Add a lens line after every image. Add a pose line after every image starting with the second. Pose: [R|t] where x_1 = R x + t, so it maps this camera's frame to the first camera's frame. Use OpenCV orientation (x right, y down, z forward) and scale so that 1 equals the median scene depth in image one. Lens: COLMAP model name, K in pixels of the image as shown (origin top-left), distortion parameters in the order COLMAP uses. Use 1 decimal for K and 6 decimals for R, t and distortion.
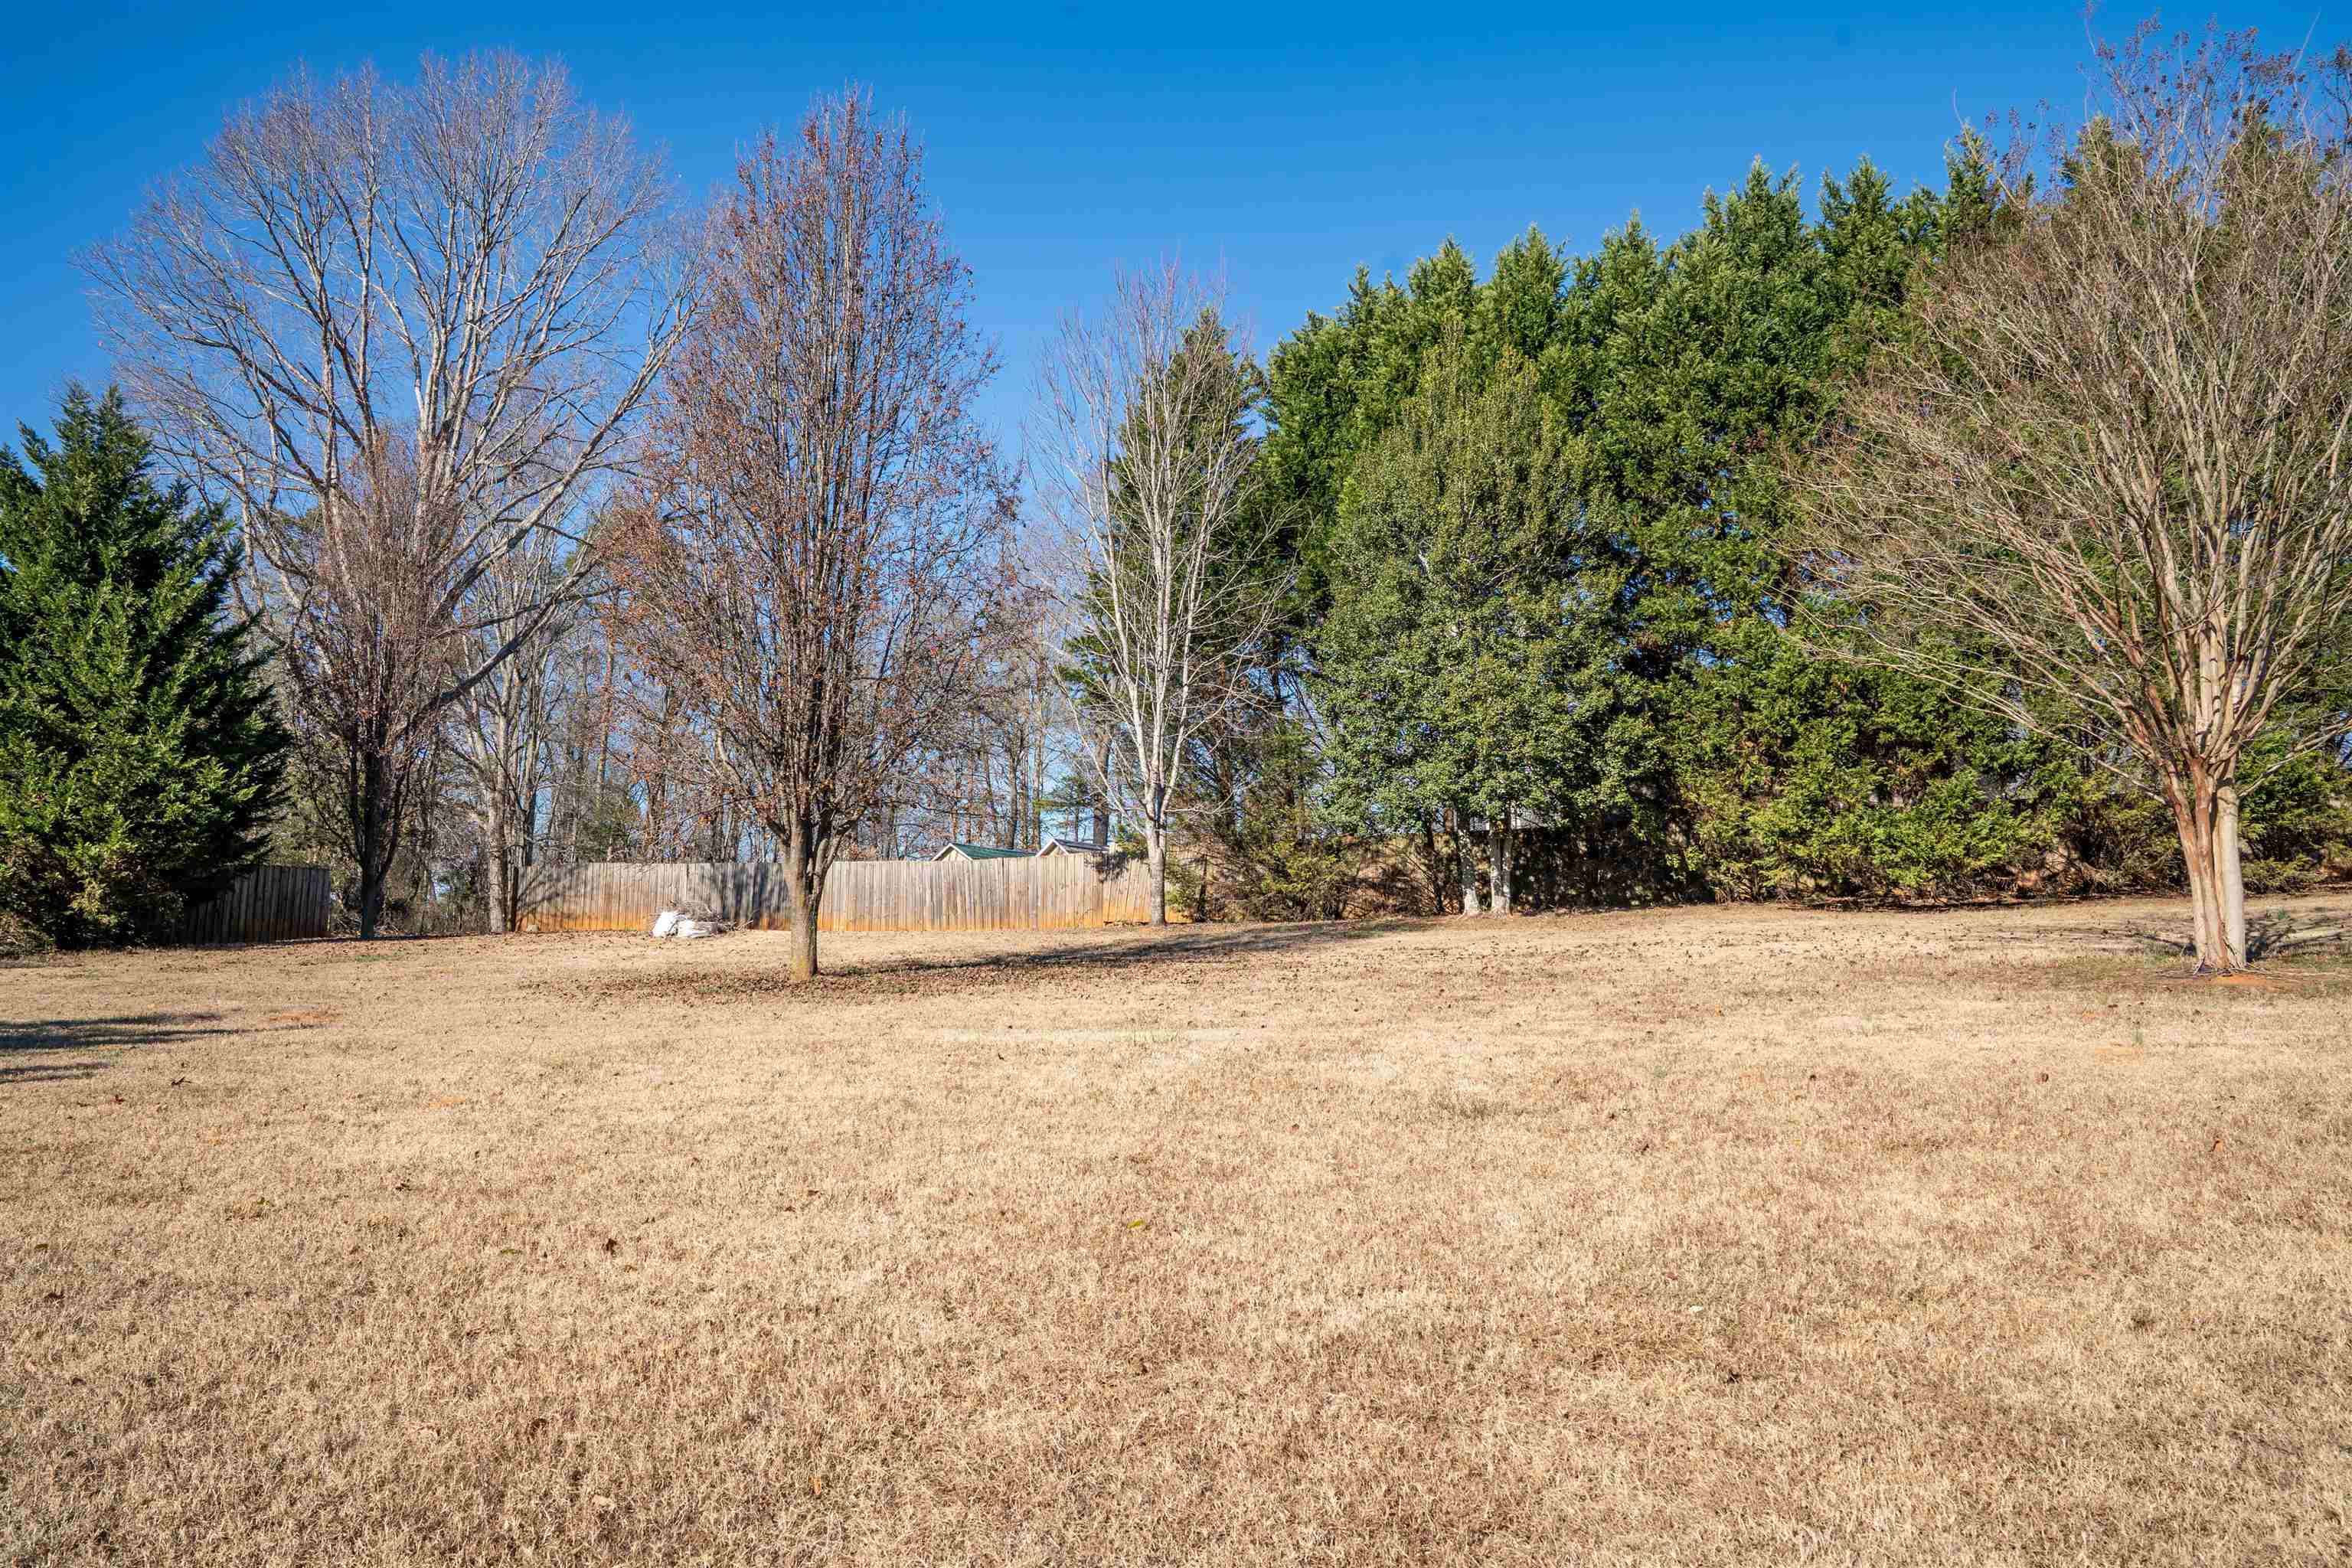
lens RADIAL K [[1640.7, 0, 1179.9], [0, 1640.7, 777.9], [0, 0, 1]] dist [-0.092321, 0.038571]
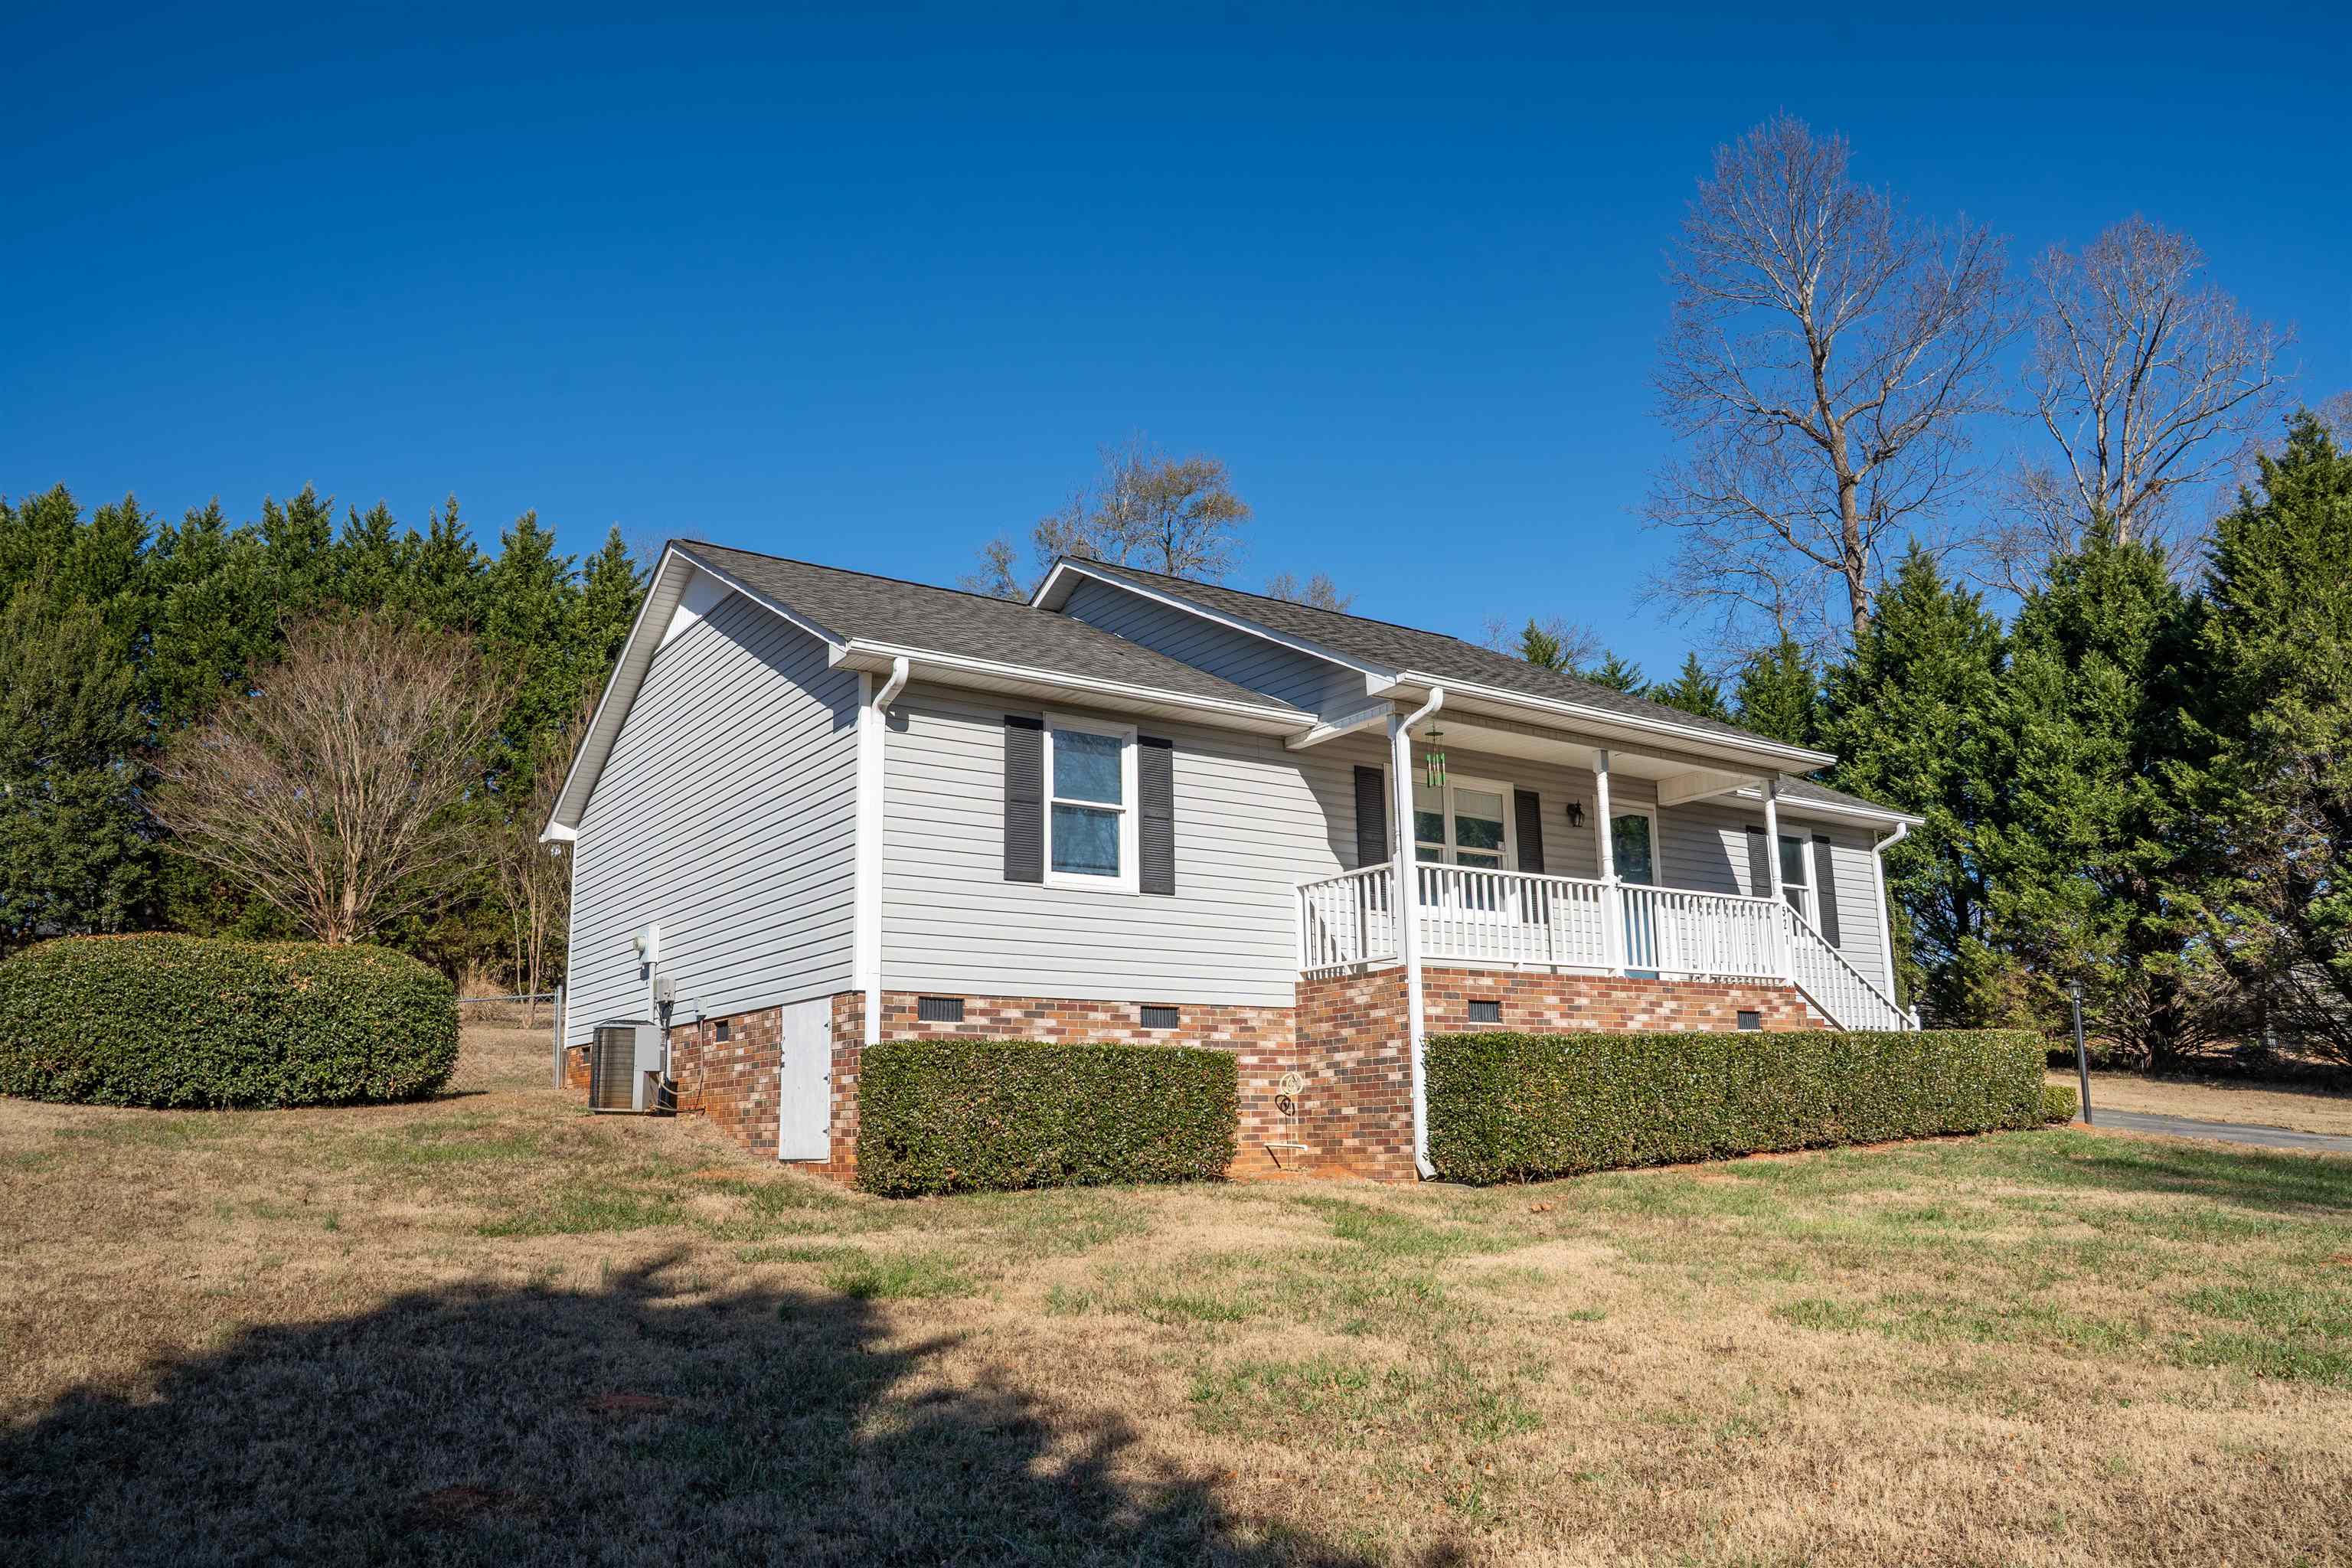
lens RADIAL K [[1640.7, 0, 1197.3], [0, 1640.7, 795.6], [0, 0, 1]] dist [-0.092321, 0.038571]
pose [[0.719404, 0.110561, 0.685736, -0.025473], [-0.063341, 0.993579, -0.093743, -0.024397], [-0.691698, 0.024004, 0.721788, -0.710944]]
